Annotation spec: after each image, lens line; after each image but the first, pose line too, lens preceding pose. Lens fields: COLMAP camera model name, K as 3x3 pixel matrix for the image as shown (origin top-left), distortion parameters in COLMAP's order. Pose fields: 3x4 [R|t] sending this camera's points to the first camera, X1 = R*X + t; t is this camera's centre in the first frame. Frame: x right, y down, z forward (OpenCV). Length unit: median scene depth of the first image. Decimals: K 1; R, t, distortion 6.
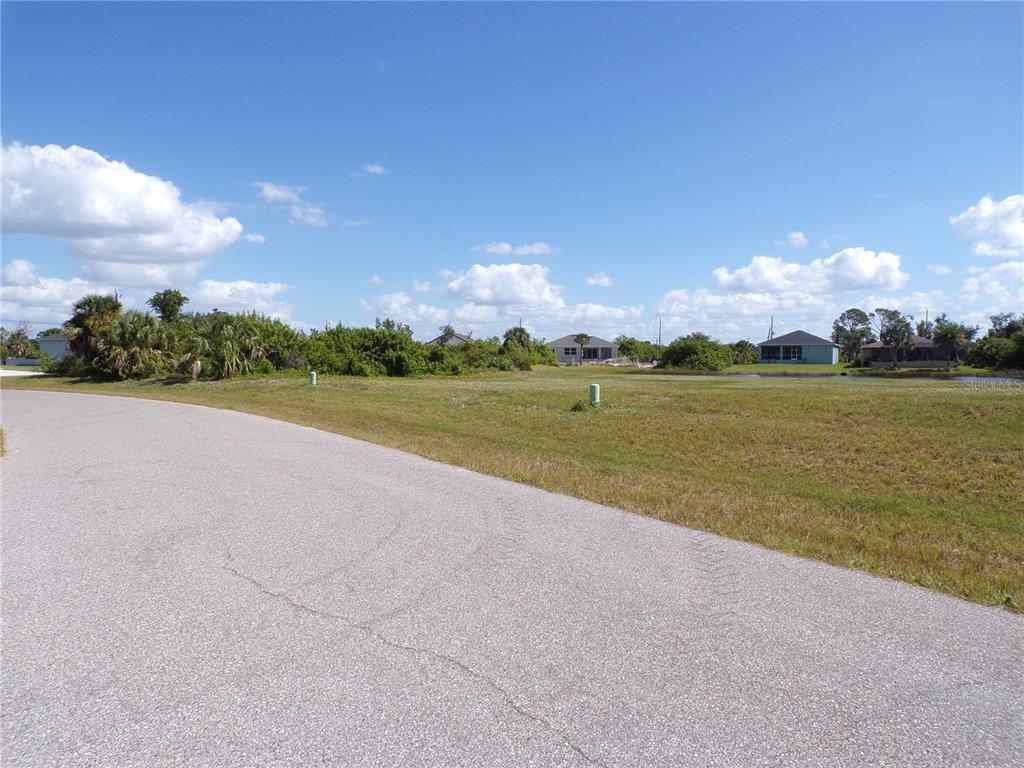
lens RADIAL K [[692.2, 0, 512.3], [0, 692.2, 390.1], [0, 0, 1]] dist [-0.022180, 0.016973]
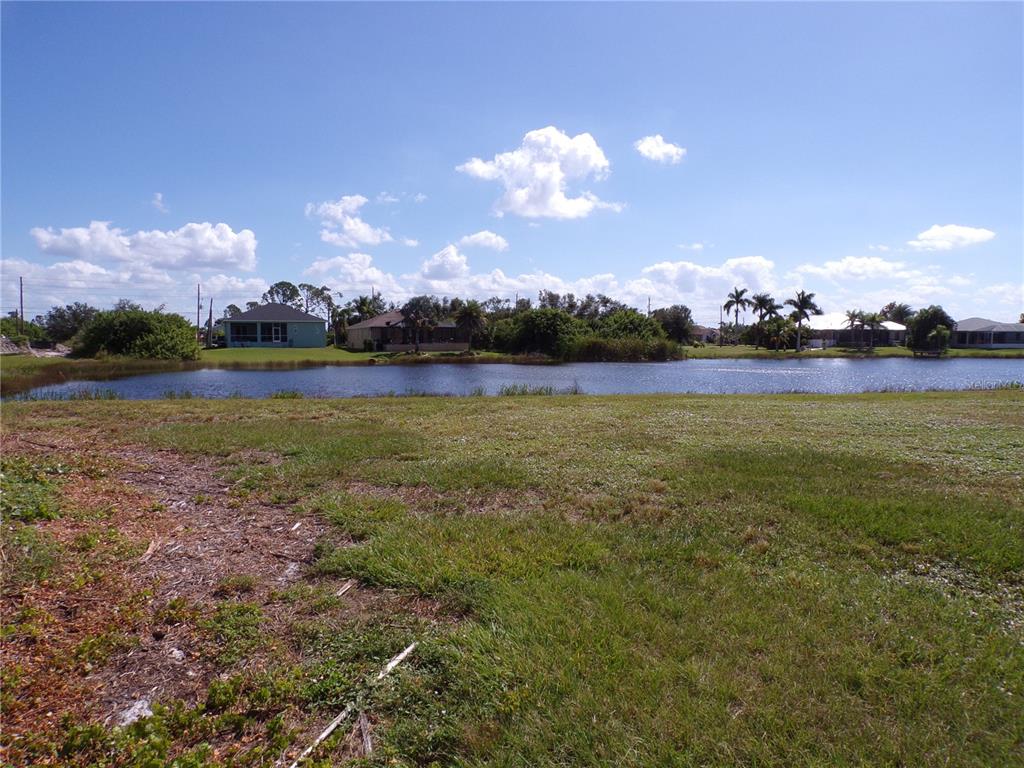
lens RADIAL K [[692.2, 0, 511.2], [0, 692.2, 390.9], [0, 0, 1]] dist [-0.022180, 0.016973]
pose [[0.617692, -0.057606, 0.784307, -0.026488], [0.033060, 0.998334, 0.047289, -0.021462], [-0.785725, -0.003281, 0.618567, 0.403748]]
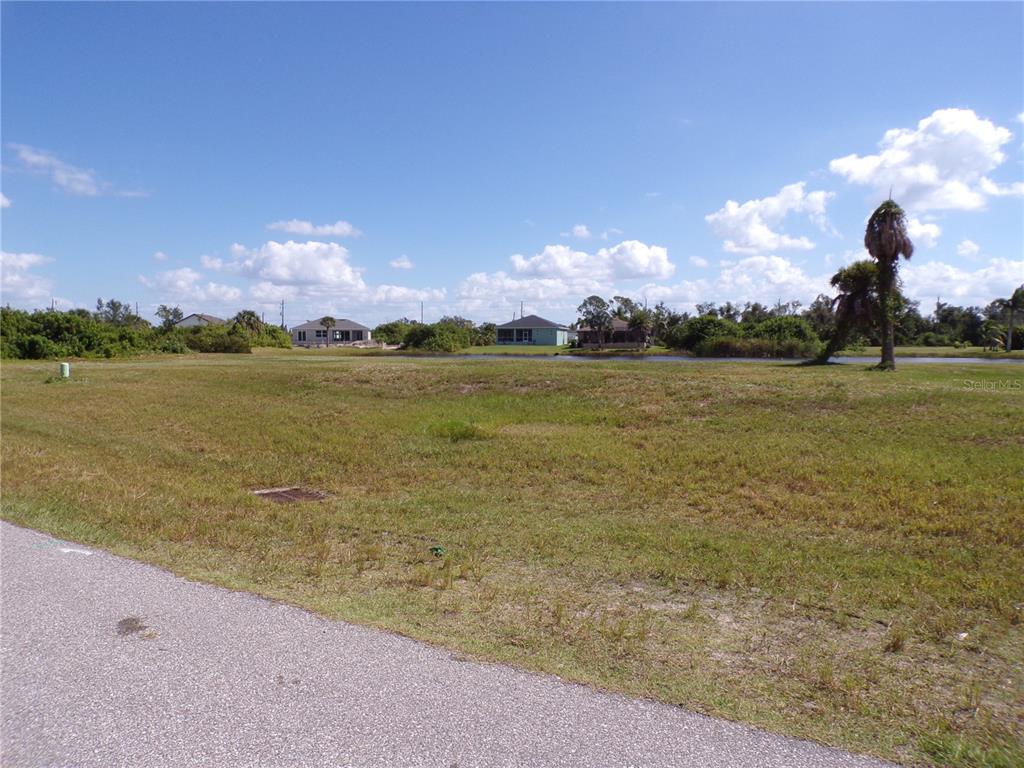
lens RADIAL K [[692.2, 0, 522.9], [0, 692.2, 336.6], [0, 0, 1]] dist [-0.022180, 0.016973]
pose [[0.962301, 0.001640, 0.271982, 0.117965], [0.011898, 0.998771, -0.048119, 0.002188], [-0.271727, 0.049541, 0.961098, -0.088232]]
